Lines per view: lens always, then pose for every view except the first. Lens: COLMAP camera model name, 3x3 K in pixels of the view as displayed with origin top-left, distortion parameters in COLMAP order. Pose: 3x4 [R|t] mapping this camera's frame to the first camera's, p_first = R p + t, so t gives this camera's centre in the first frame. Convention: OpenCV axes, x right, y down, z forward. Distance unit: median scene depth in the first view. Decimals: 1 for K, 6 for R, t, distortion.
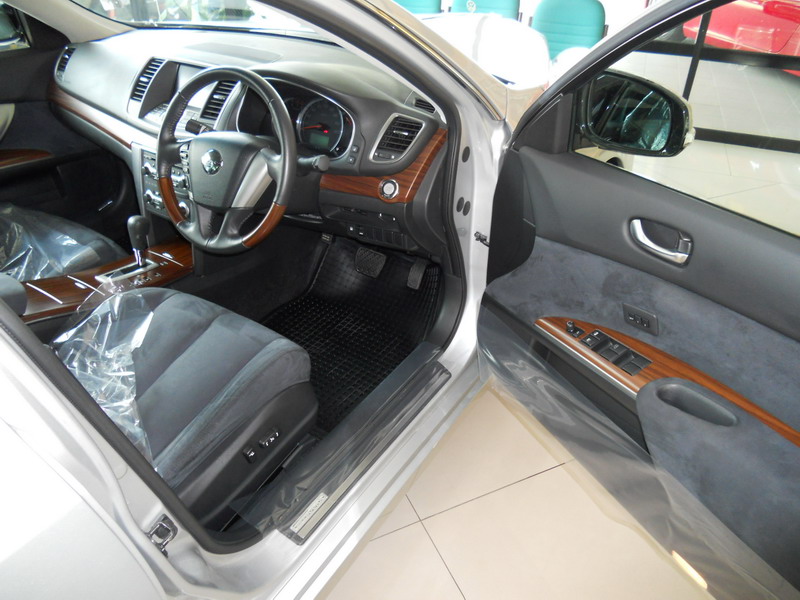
lens RADIAL K [[634.9, 0, 400.0], [0, 634.9, 300.0], [0, 0, 1]] dist [0.003854, 0.001795]
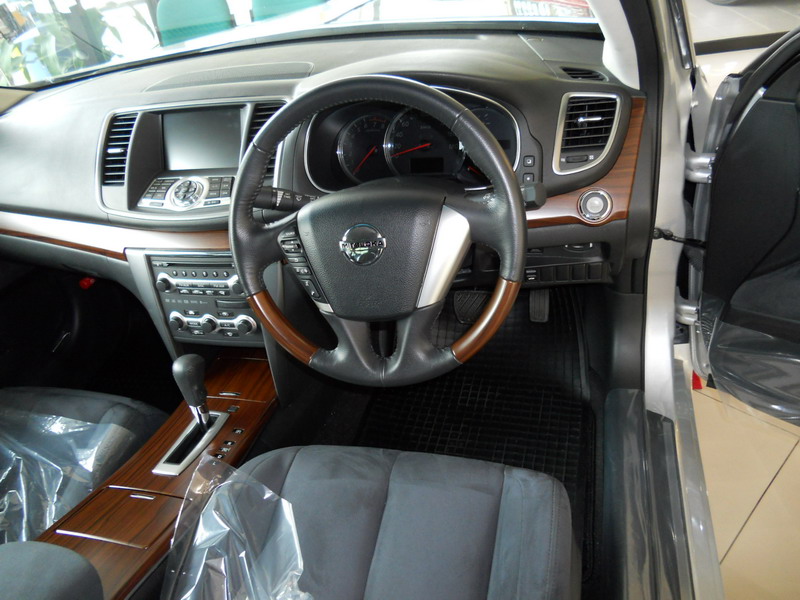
lens RADIAL K [[641.6, 0, 400.0], [0, 641.6, 300.0], [0, 0, 1]] dist [-0.001348, -0.006382]
pose [[0.932388, -0.310031, 0.185829, -0.302757], [0.307844, 0.950542, 0.041263, -0.141881], [-0.189431, 0.018733, 0.981715, 0.311797]]
